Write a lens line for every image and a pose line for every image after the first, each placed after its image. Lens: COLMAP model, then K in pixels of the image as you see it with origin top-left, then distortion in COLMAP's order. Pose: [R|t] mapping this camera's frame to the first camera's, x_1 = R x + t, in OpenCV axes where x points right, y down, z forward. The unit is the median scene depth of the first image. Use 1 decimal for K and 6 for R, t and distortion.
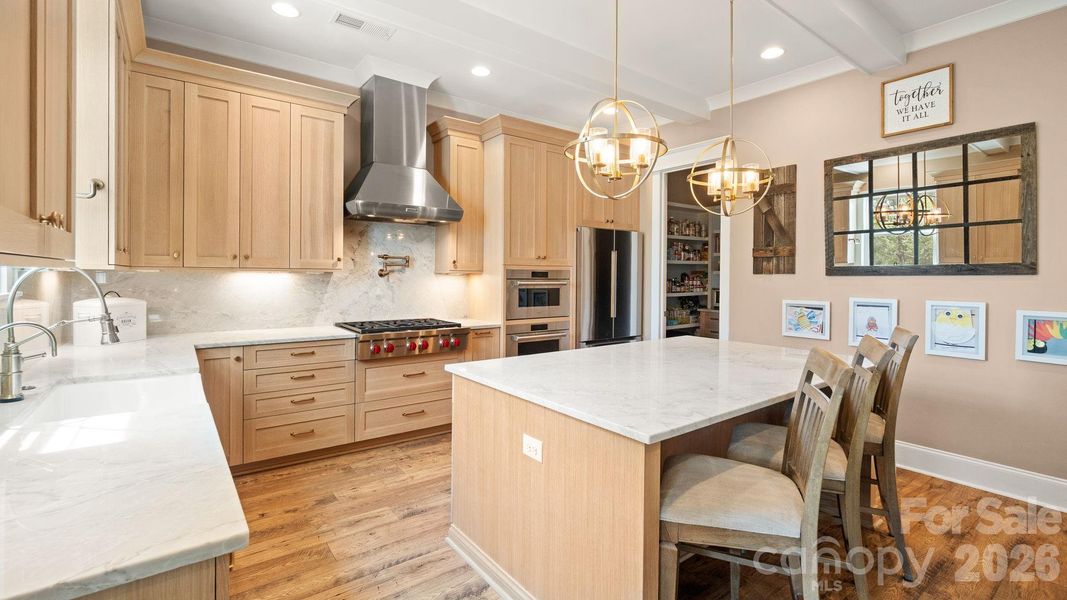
lens RADIAL K [[465.0, 0, 534.4], [0, 465.0, 276.5], [0, 0, 1]] dist [-0.004101, 0.000480]
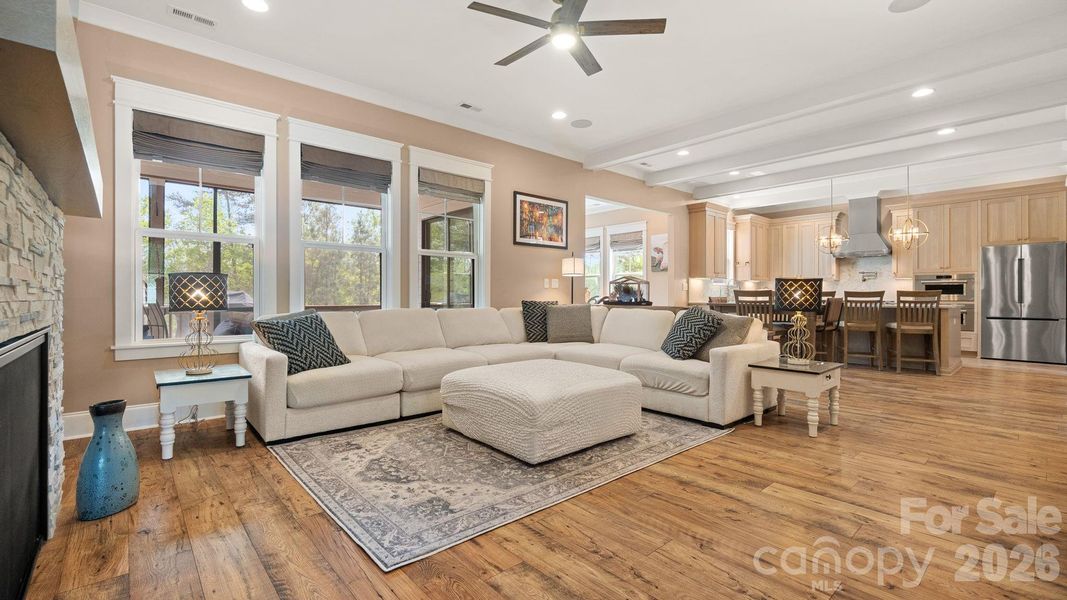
lens RADIAL K [[465.0, 0, 521.6], [0, 465.0, 297.2], [0, 0, 1]] dist [-0.004101, 0.000480]
pose [[0.075619, -0.003466, -0.997131, 1.747921], [-0.002431, 0.999990, -0.003660, 0.088753], [0.997134, 0.002701, 0.075610, -0.814725]]
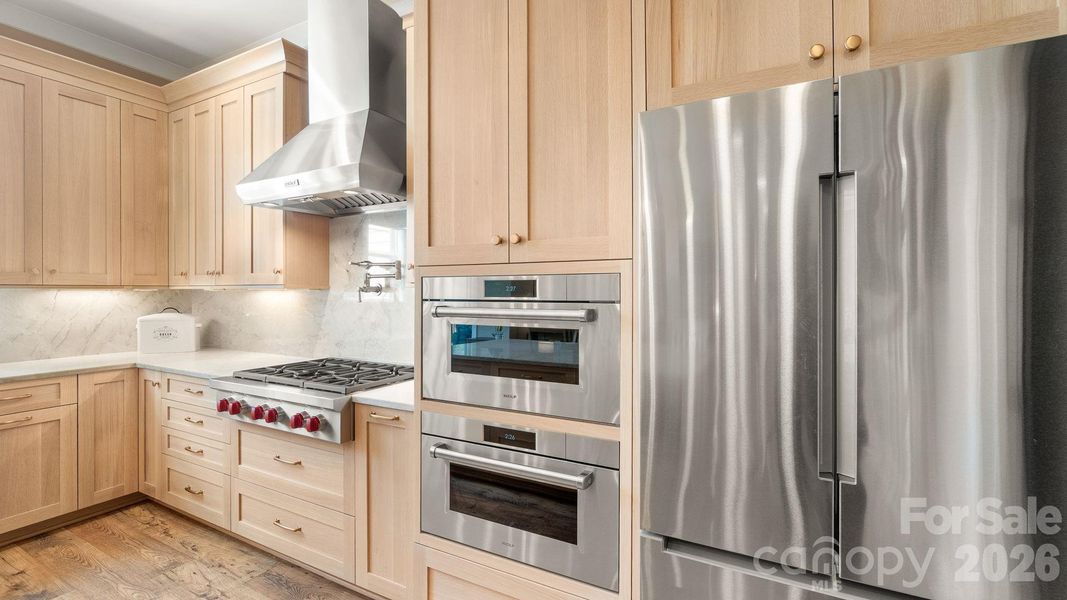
lens RADIAL K [[465.0, 0, 535.8], [0, 465.0, 291.0], [0, 0, 1]] dist [-0.004101, 0.000480]
pose [[0.419653, -0.009693, -0.907633, 0.351196], [0.000902, 0.999947, -0.010262, 0.002032], [0.907684, 0.003488, 0.419639, 0.890745]]
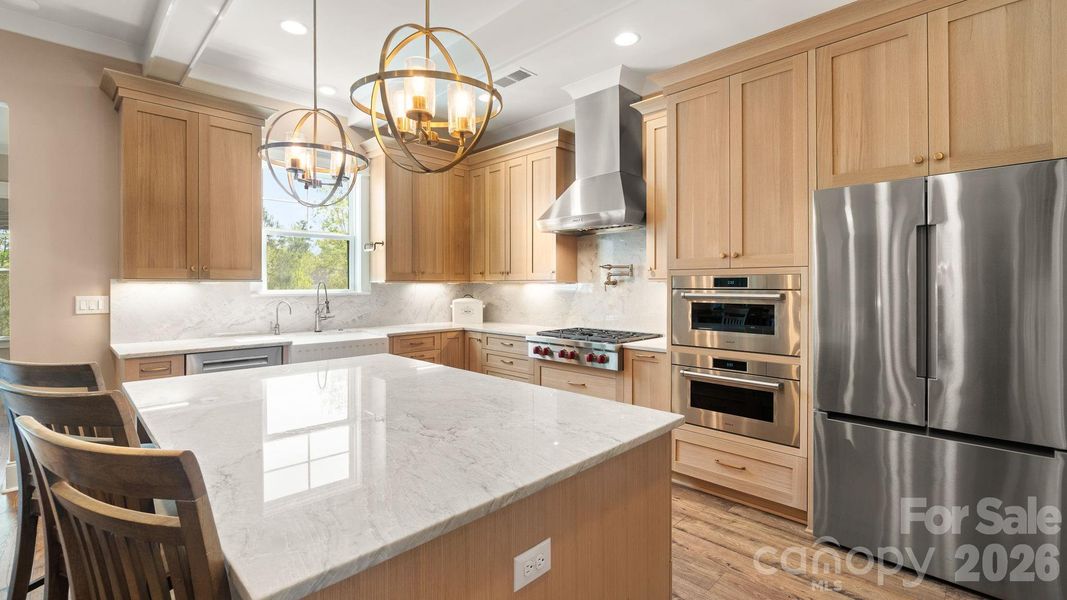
lens RADIAL K [[465.0, 0, 536.3], [0, 465.0, 286.6], [0, 0, 1]] dist [-0.004101, 0.000480]
pose [[0.152012, -0.005147, -0.988365, 0.619330], [-0.002679, 0.999981, -0.005619, 0.006404], [0.988375, 0.003502, 0.151995, 0.654118]]
